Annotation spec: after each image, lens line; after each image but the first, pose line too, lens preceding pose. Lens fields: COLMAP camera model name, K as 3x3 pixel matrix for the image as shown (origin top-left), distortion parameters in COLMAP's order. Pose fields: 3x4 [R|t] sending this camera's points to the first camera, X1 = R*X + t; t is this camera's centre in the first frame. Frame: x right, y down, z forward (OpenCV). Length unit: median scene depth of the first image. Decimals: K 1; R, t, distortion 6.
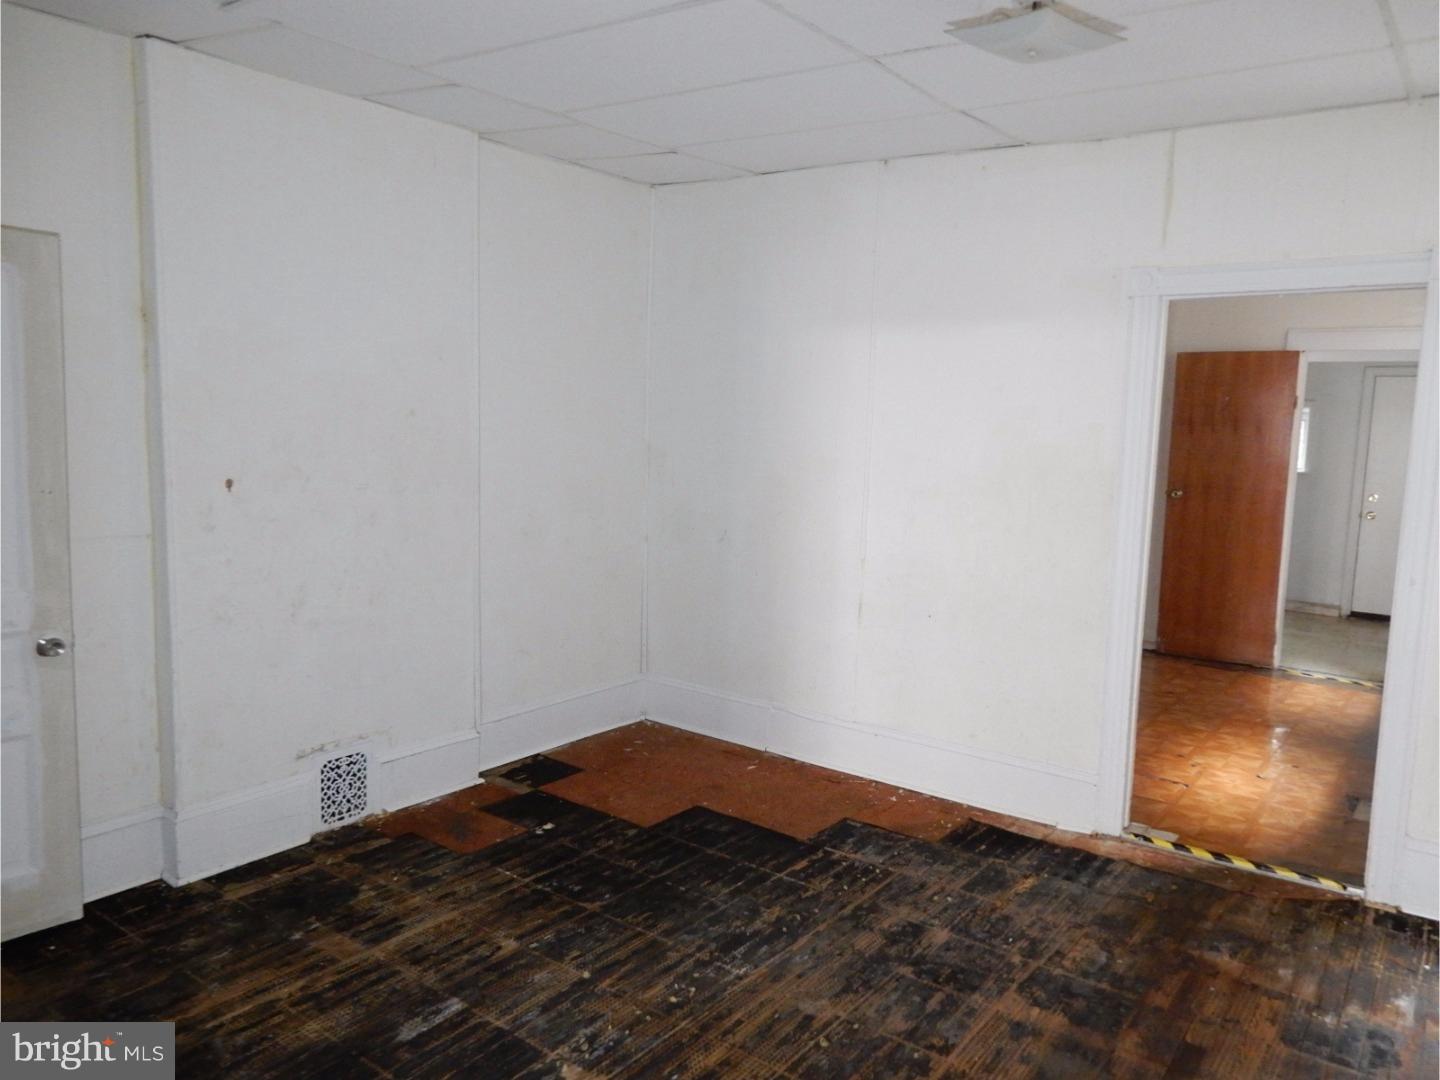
lens RADIAL K [[1058.3, 0, 721.8], [0, 1058.3, 549.2], [0, 0, 1]] dist [-0.002830, -0.004350]
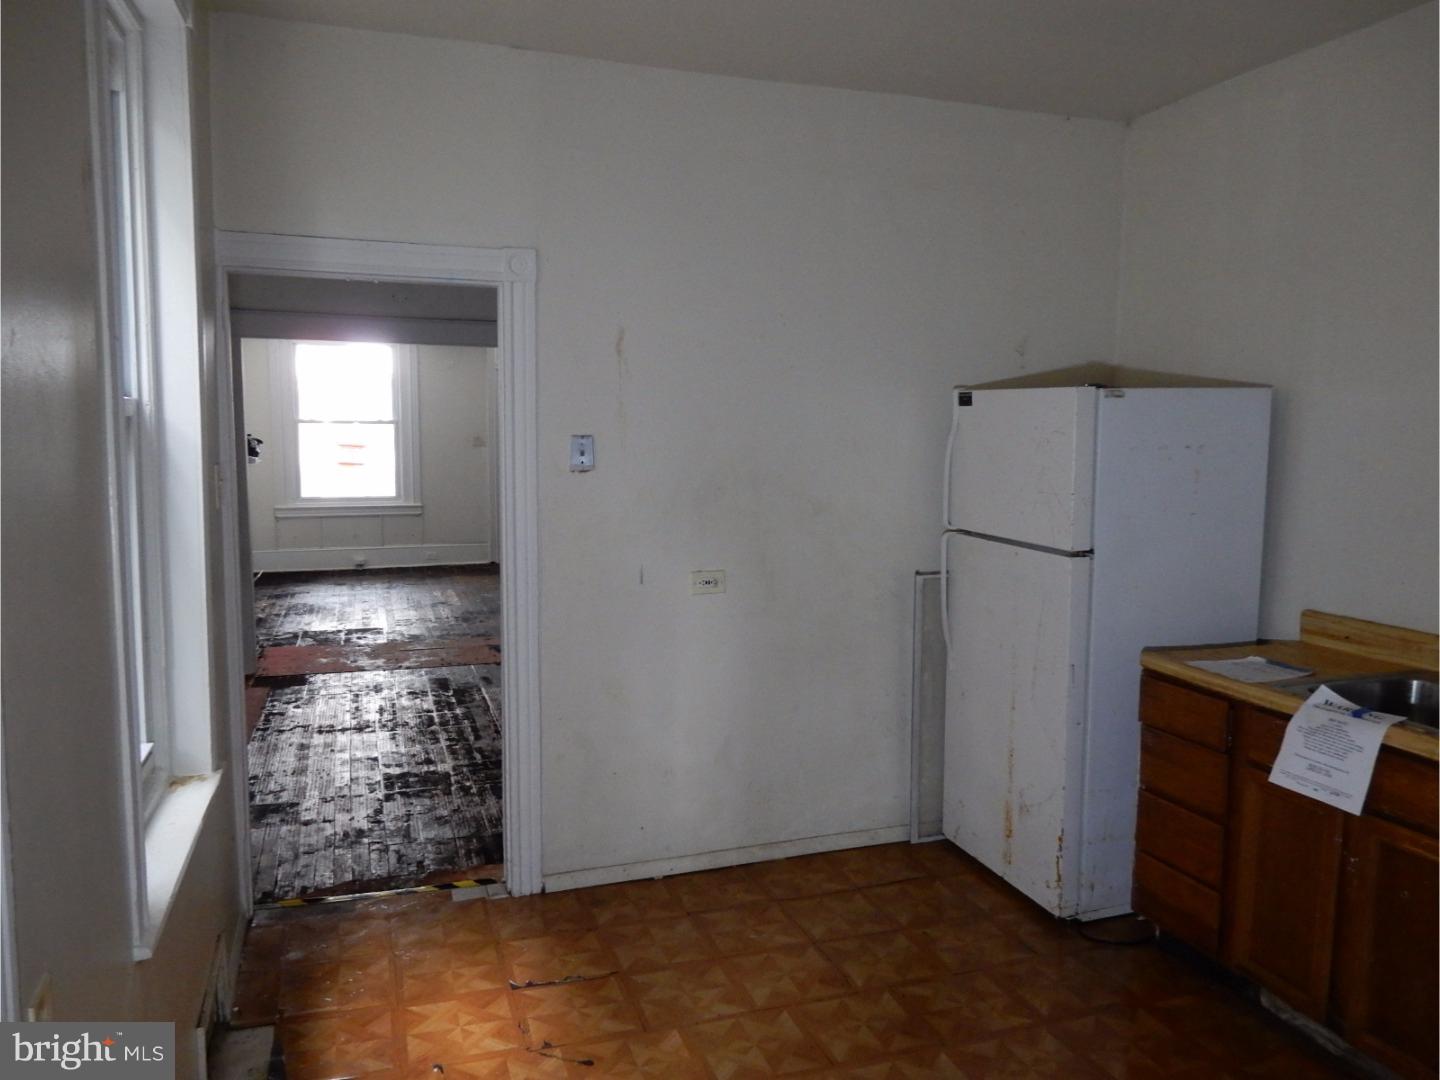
lens RADIAL K [[1058.3, 0, 718.7], [0, 1058.3, 547.0], [0, 0, 1]] dist [-0.002830, -0.004350]
pose [[-0.569474, 0.063149, -0.819580, 1.039035], [-0.128026, 0.978064, 0.164317, -0.191351], [0.811978, 0.198502, -0.548897, 1.653946]]
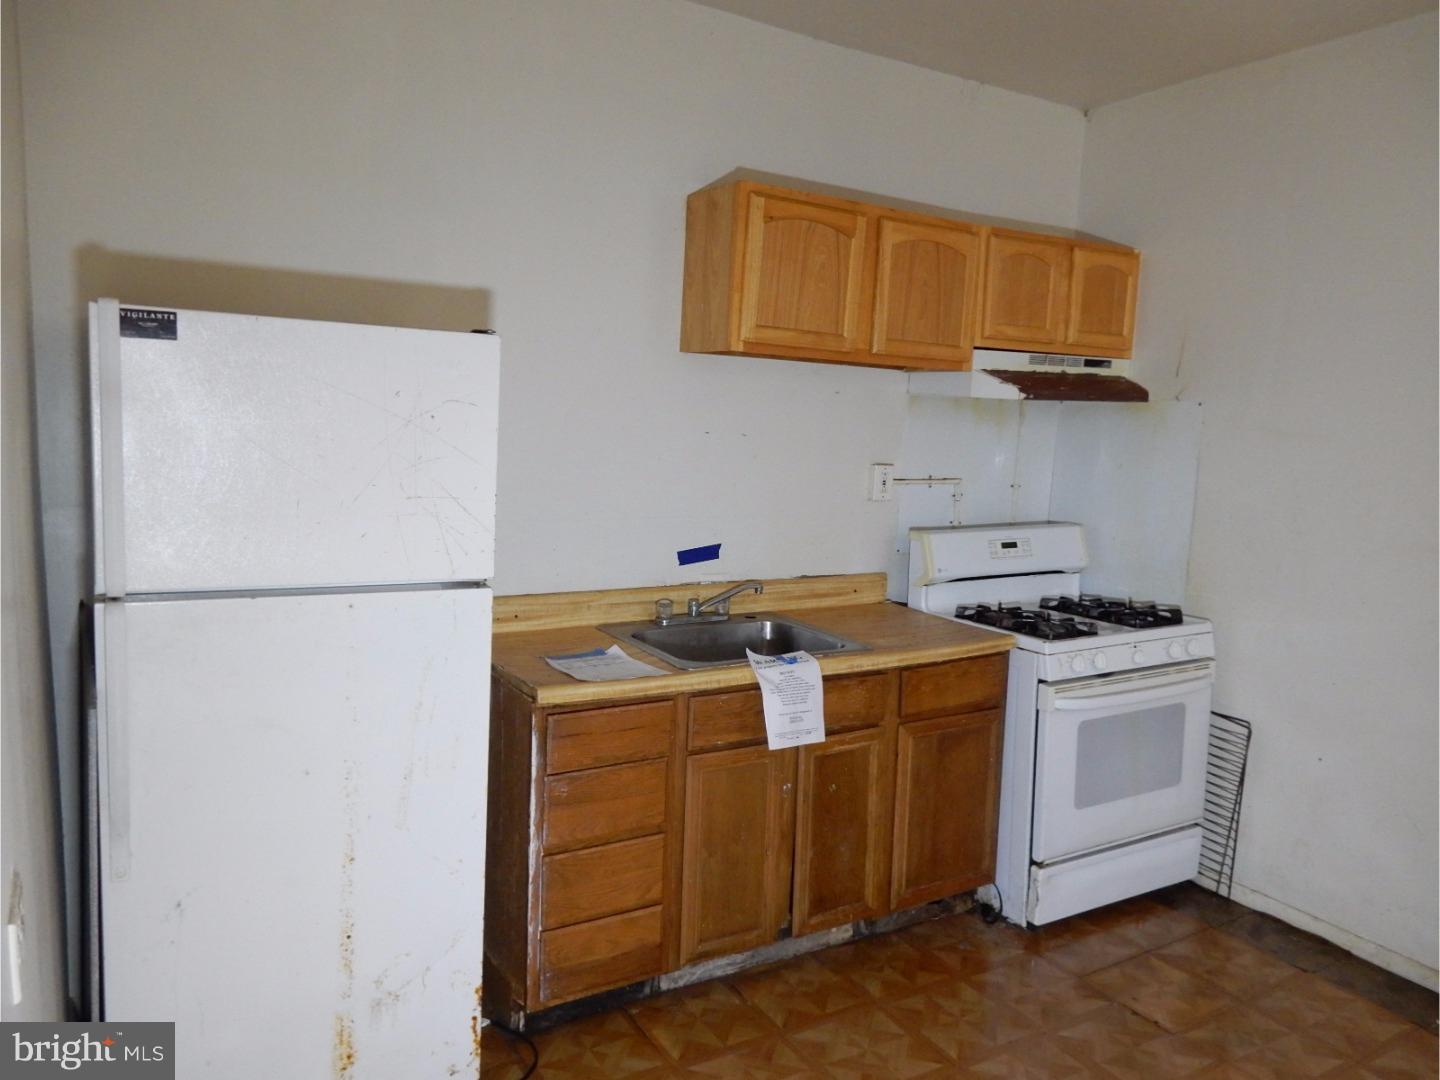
lens RADIAL K [[1058.3, 0, 716.9], [0, 1058.3, 545.9], [0, 0, 1]] dist [-0.002830, -0.004350]
pose [[0.921707, 0.060555, -0.383131, 0.540737], [-0.065262, 0.997868, 0.000712, -0.114601], [0.382357, 0.024348, 0.923694, 0.966248]]
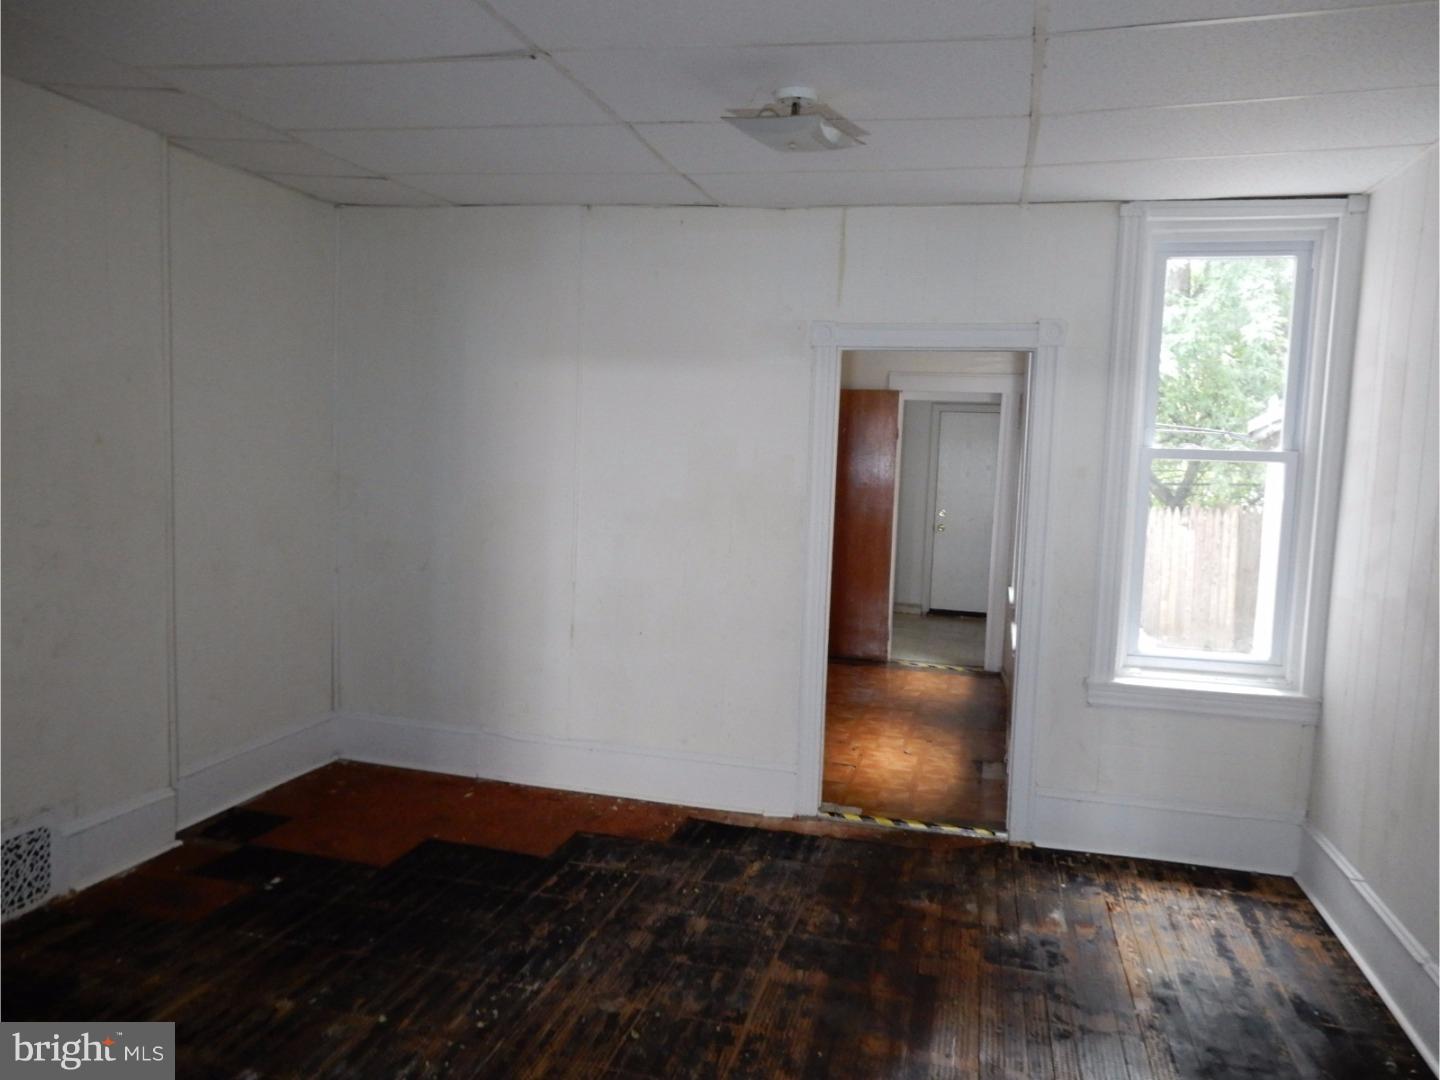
lens RADIAL K [[1058.3, 0, 725.6], [0, 1058.3, 549.8], [0, 0, 1]] dist [-0.002830, -0.004350]
pose [[0.924830, -0.029336, 0.379247, -0.144838], [0.035968, 0.999299, -0.010412, -0.007695], [-0.378676, 0.023270, 0.925237, -0.027660]]
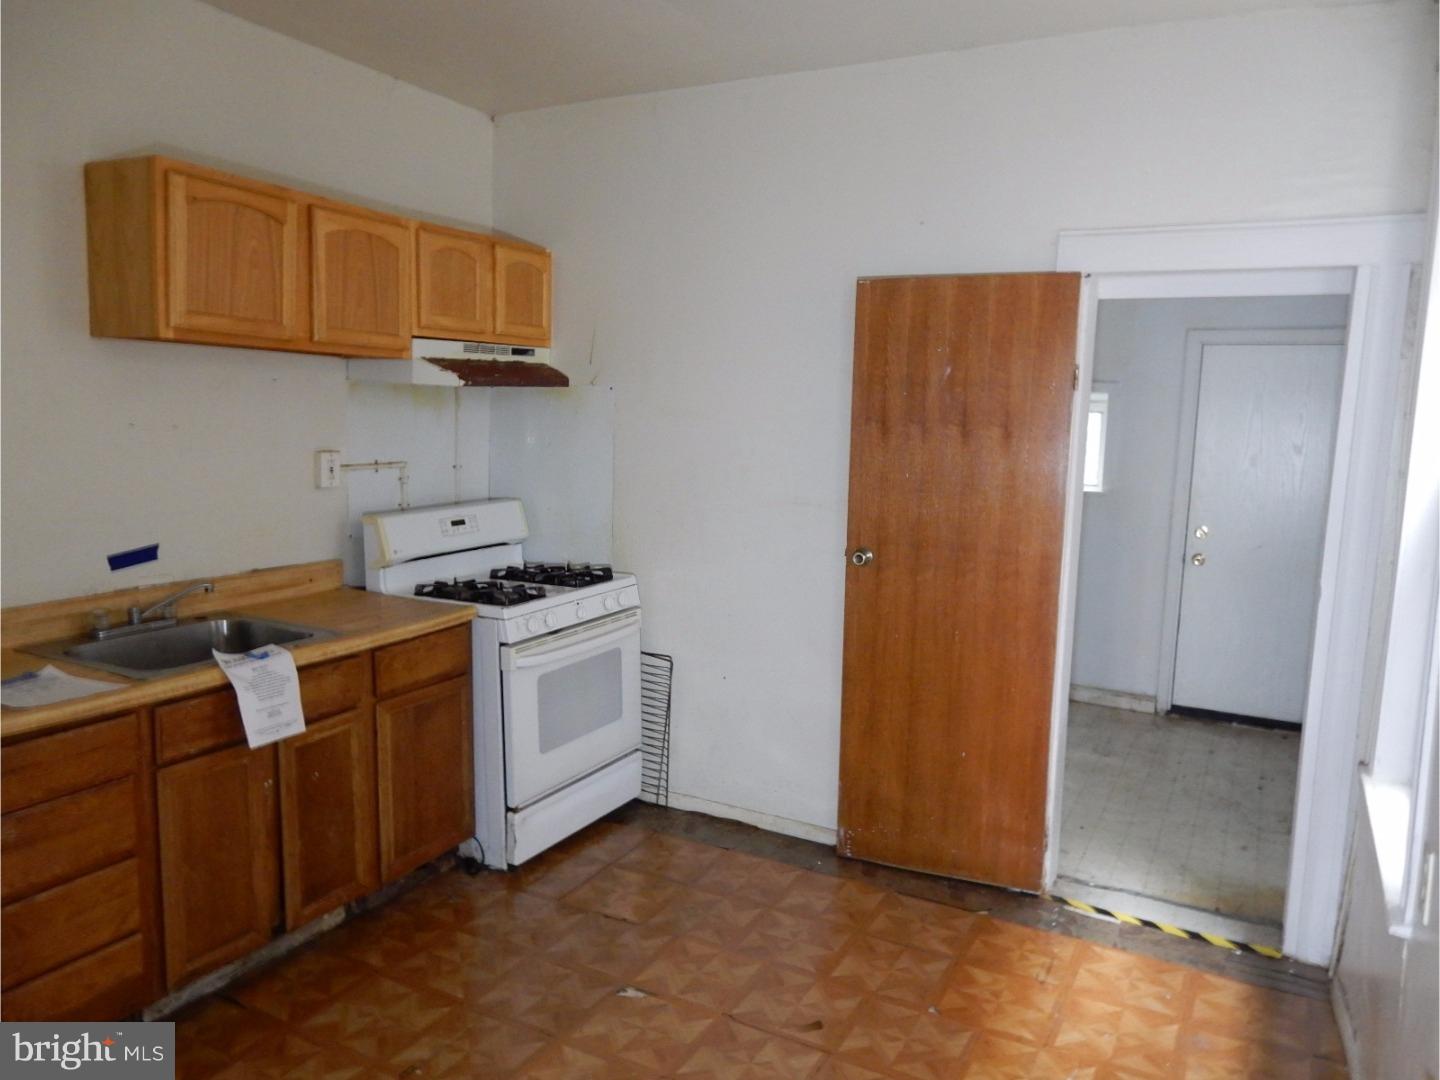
lens RADIAL K [[1058.3, 0, 722.3], [0, 1058.3, 545.3], [0, 0, 1]] dist [-0.002830, -0.004350]
pose [[0.988674, -0.018513, 0.148930, 0.517311], [0.017590, 0.999817, 0.007512, -0.113331], [-0.149042, -0.004807, 0.988819, 0.907582]]
